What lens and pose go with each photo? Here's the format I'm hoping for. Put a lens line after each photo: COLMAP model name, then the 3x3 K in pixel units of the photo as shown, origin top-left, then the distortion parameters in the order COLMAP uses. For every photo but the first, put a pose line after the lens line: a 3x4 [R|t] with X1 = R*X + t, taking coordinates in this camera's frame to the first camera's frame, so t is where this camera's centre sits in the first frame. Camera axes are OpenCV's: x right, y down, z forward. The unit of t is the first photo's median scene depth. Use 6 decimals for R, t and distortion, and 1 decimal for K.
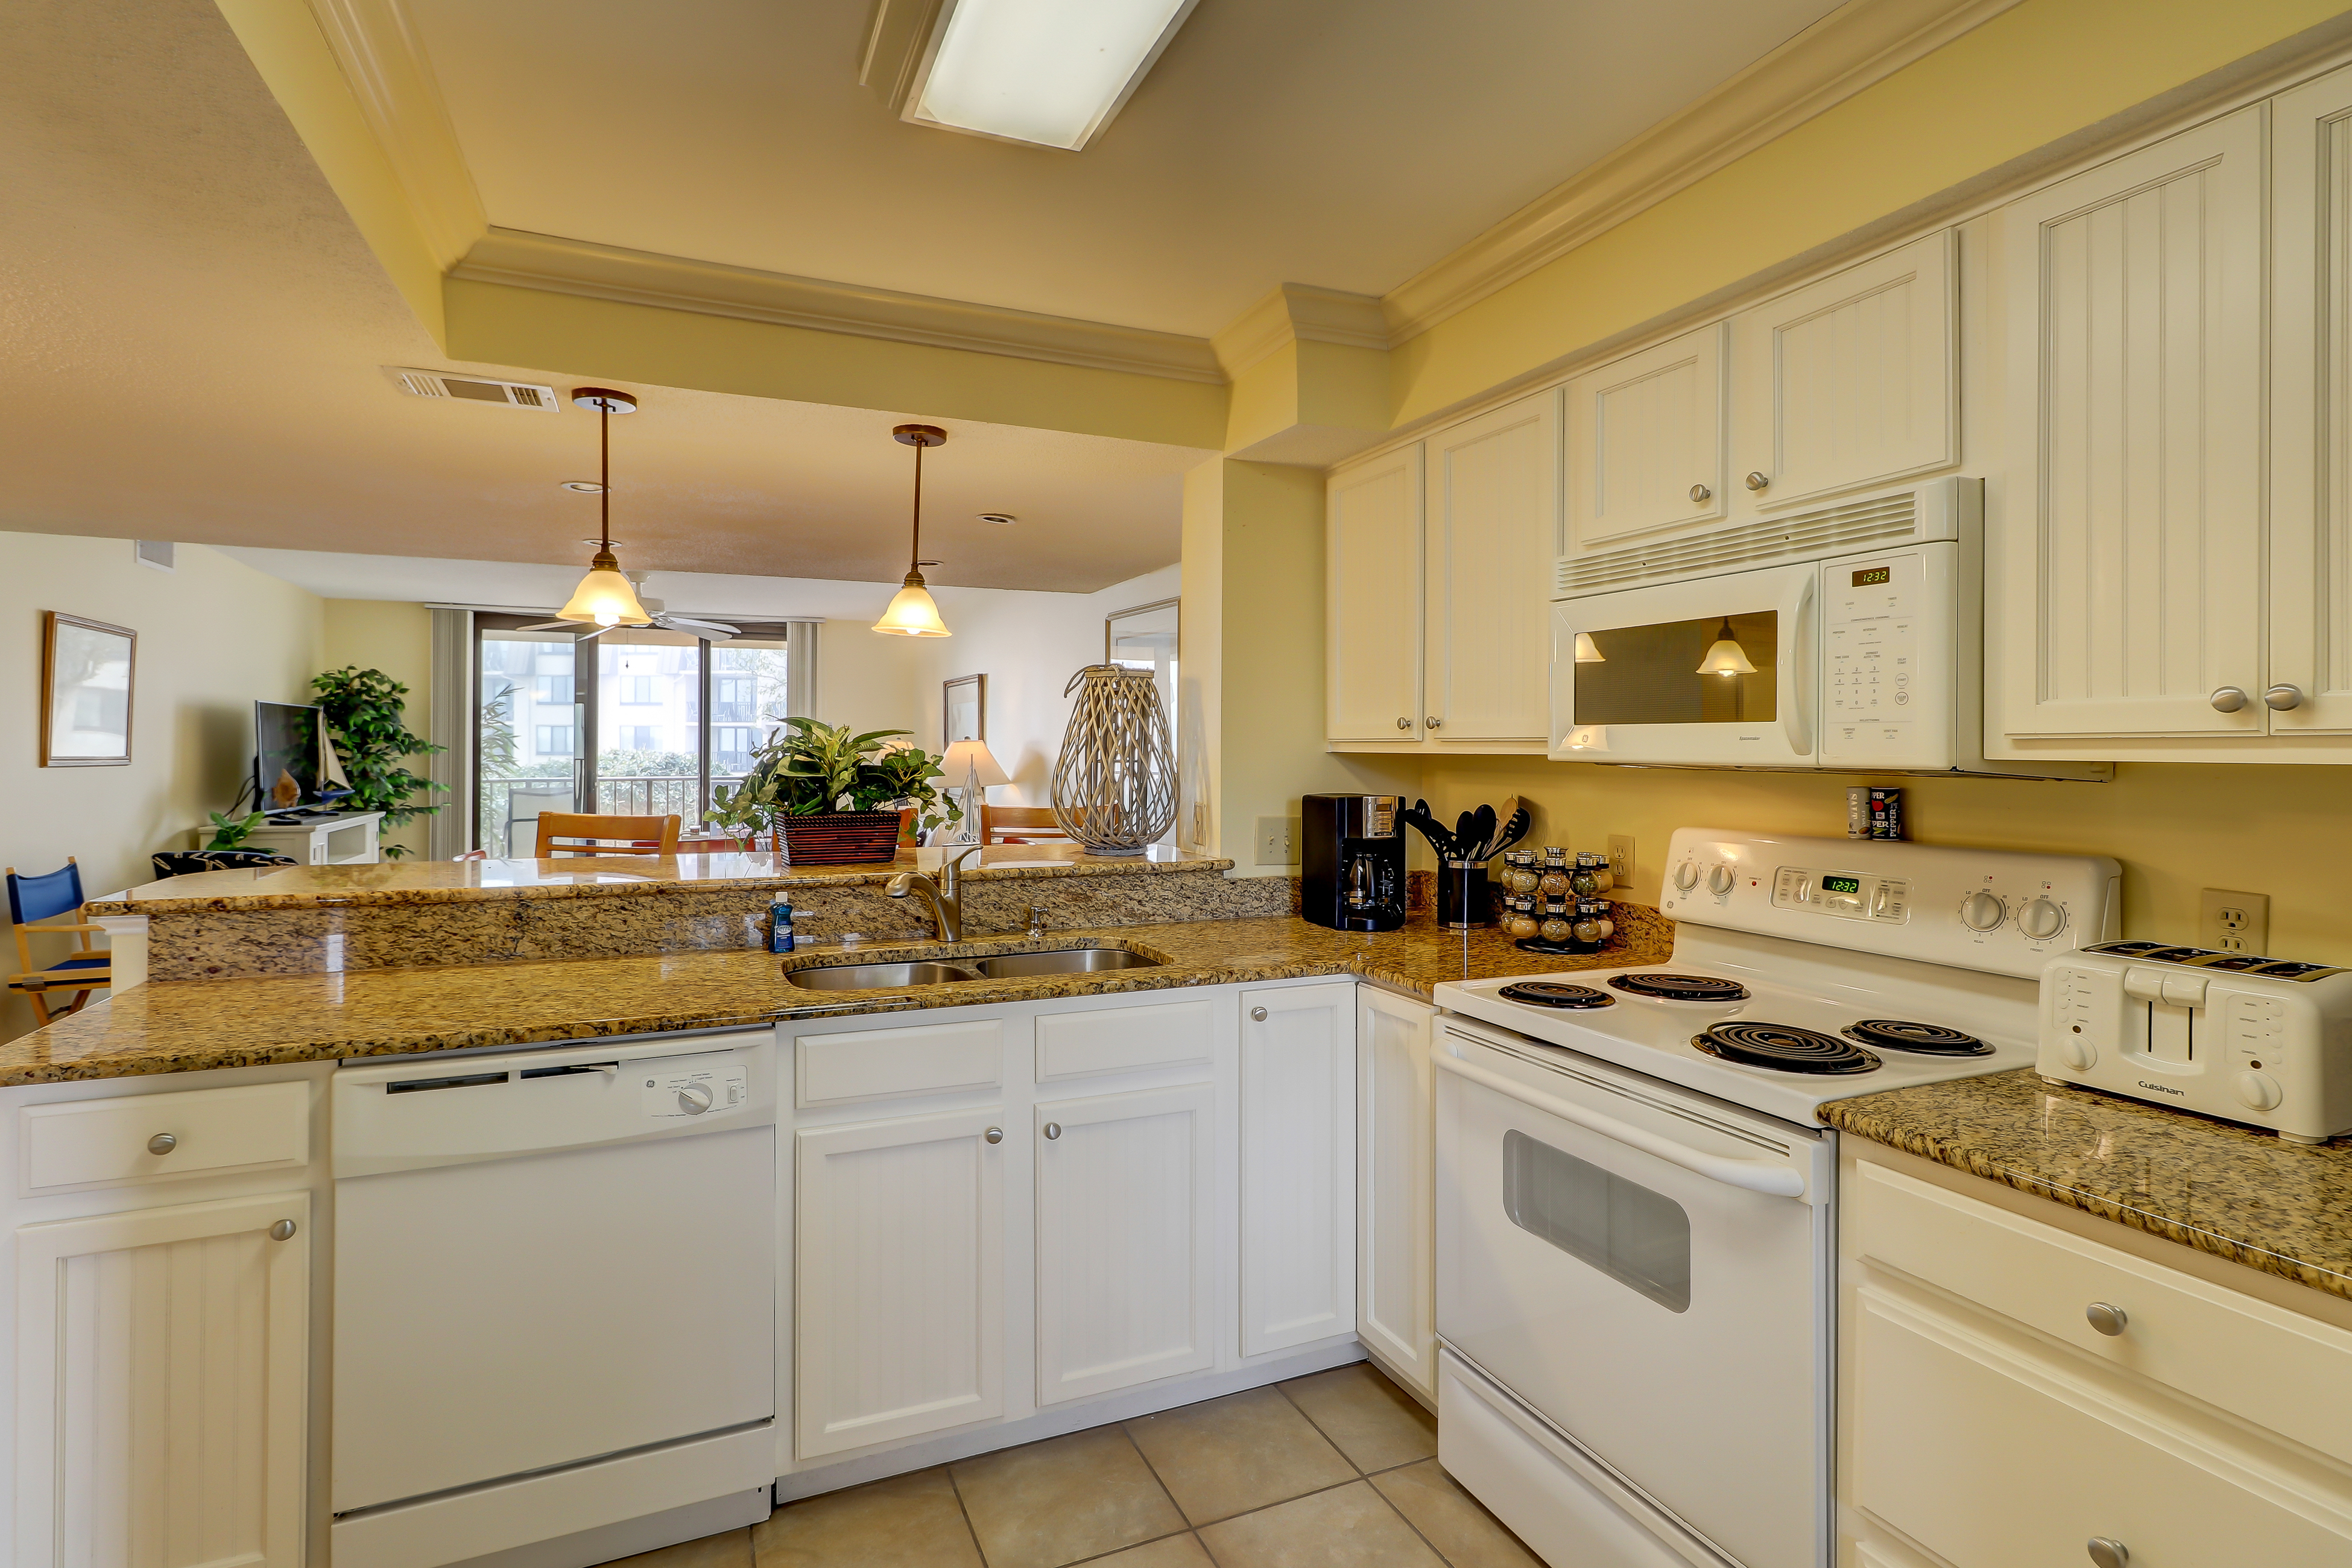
lens RADIAL K [[1133.0, 0, 1199.2], [0, 1133.0, 744.2], [0, 0, 1]] dist [0.002094, 0.000229]
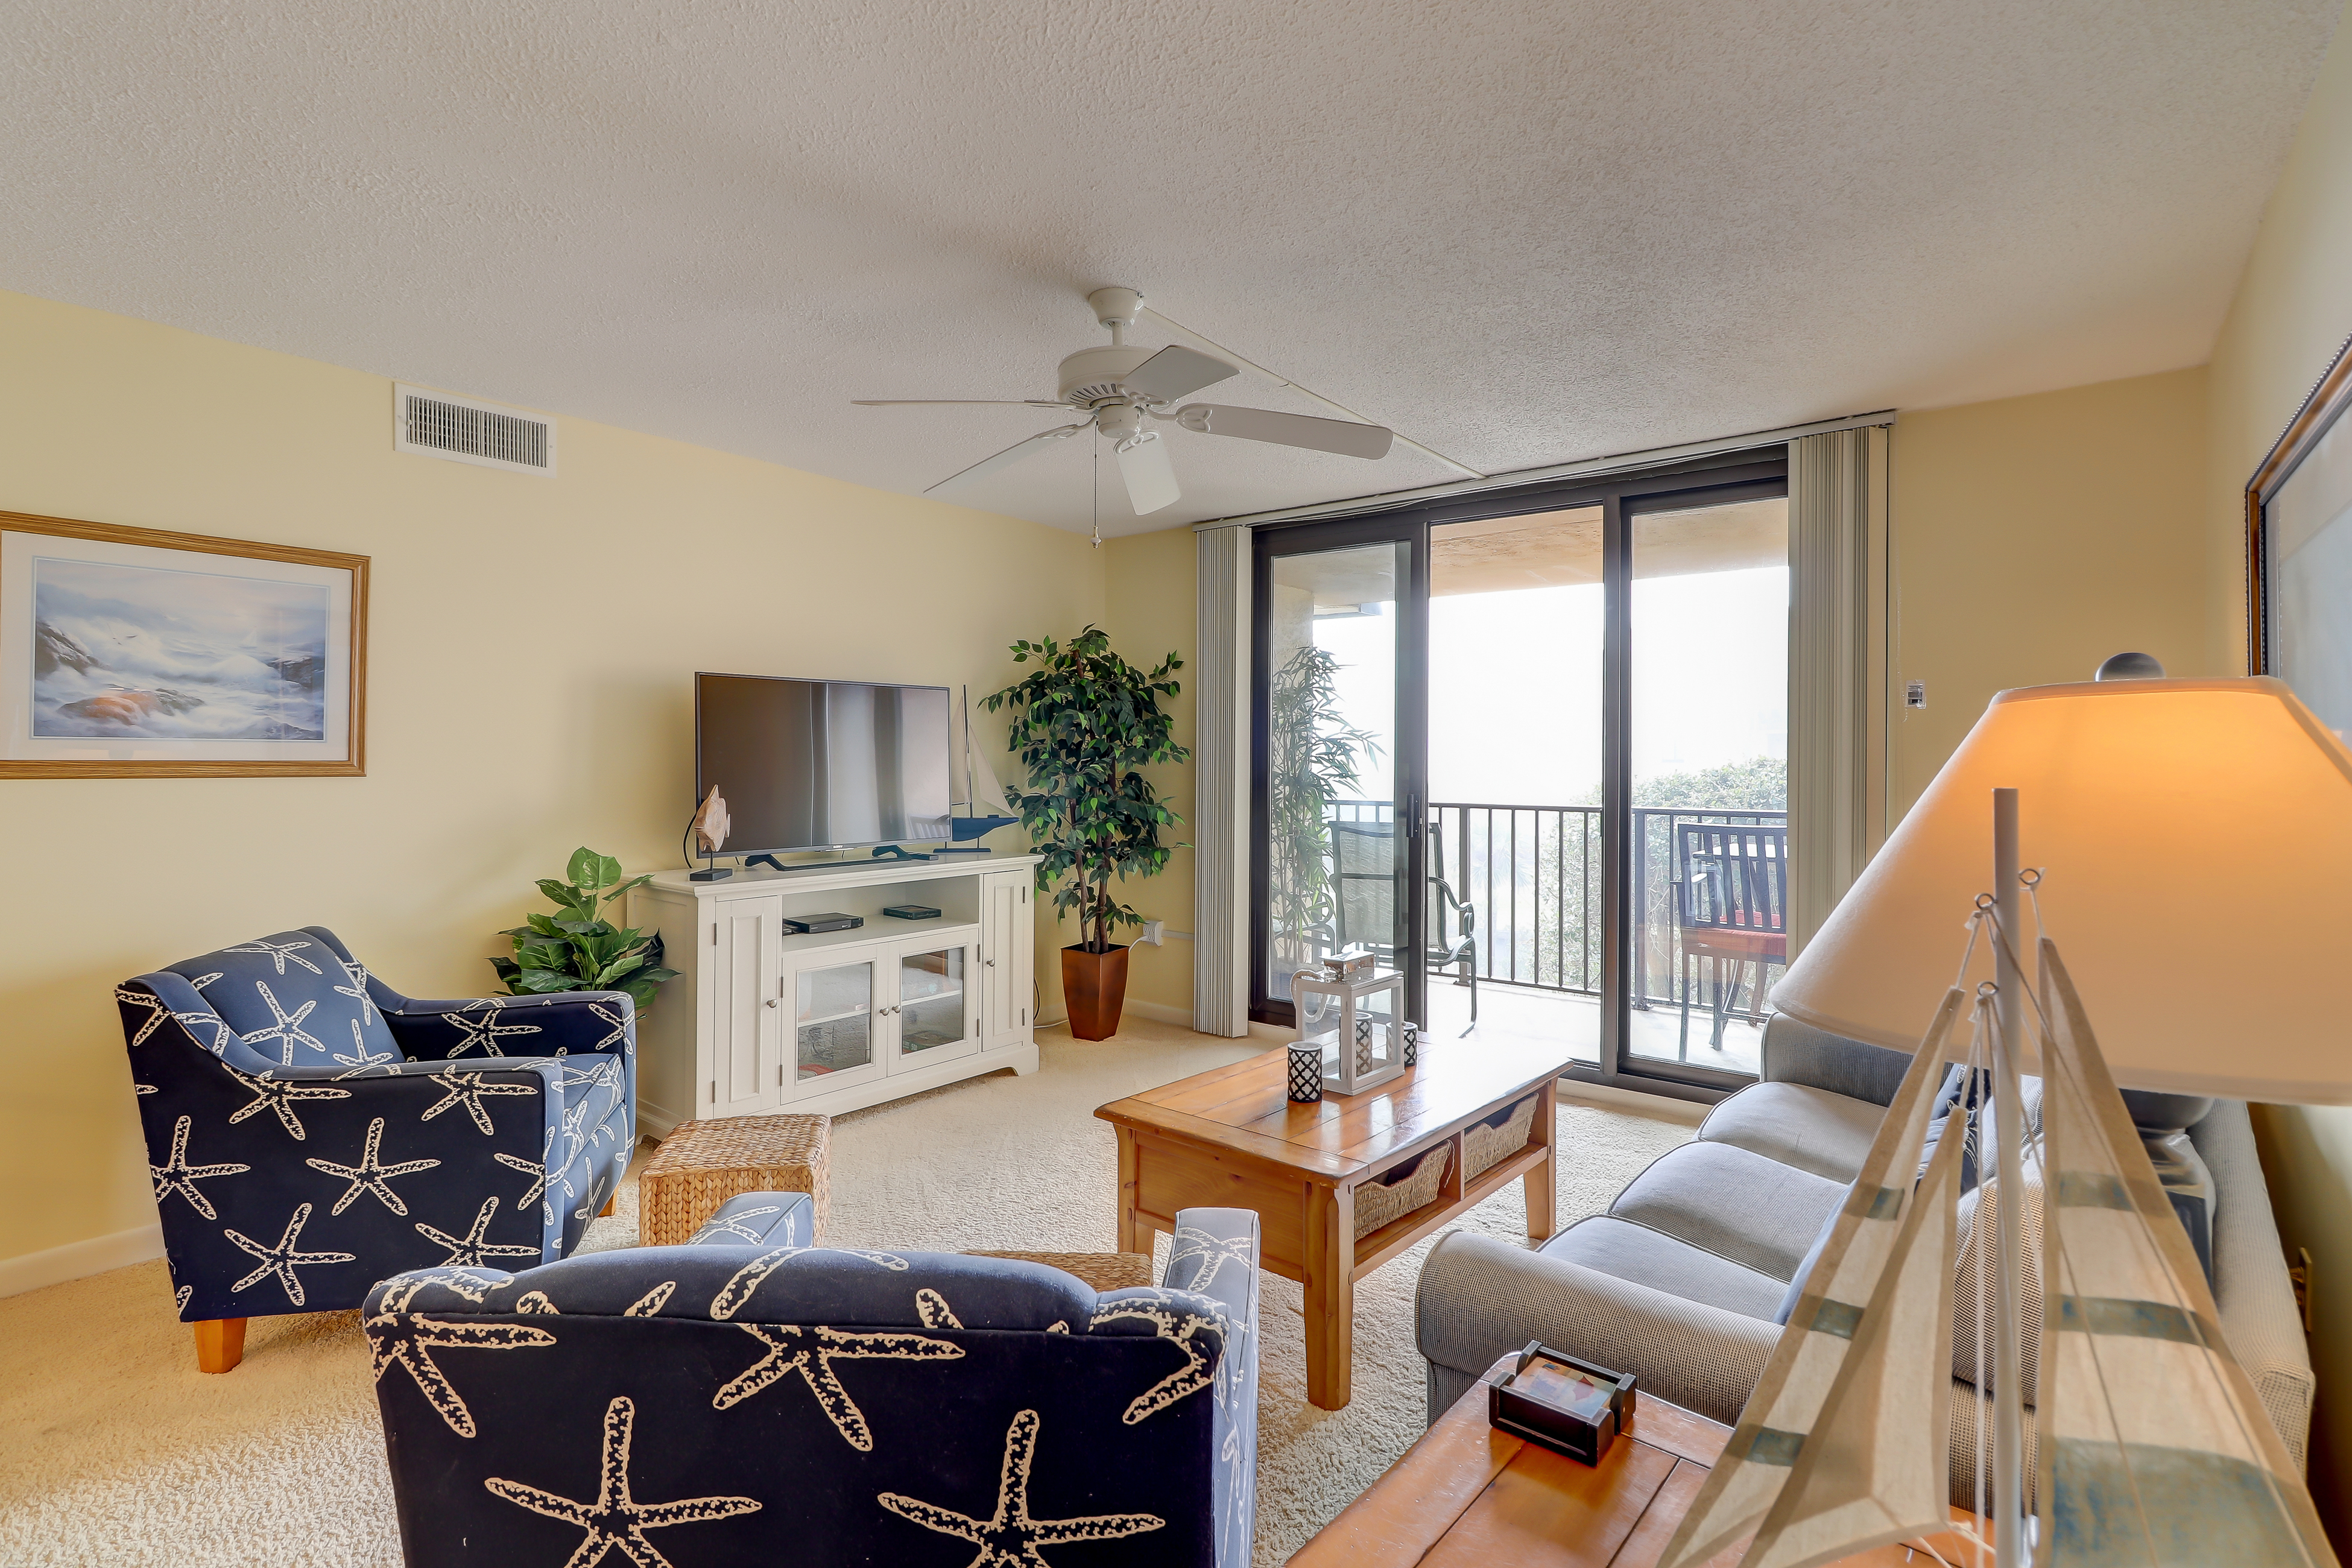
lens RADIAL K [[1128.1, 0, 1191.2], [0, 1128.1, 752.0], [0, 0, 1]] dist [-0.003185, -0.000224]
pose [[0.458000, -0.000390, -0.888952, -0.132907], [-0.002473, 0.999995, -0.001713, 0.004385], [0.888949, 0.002983, 0.457997, 0.783818]]
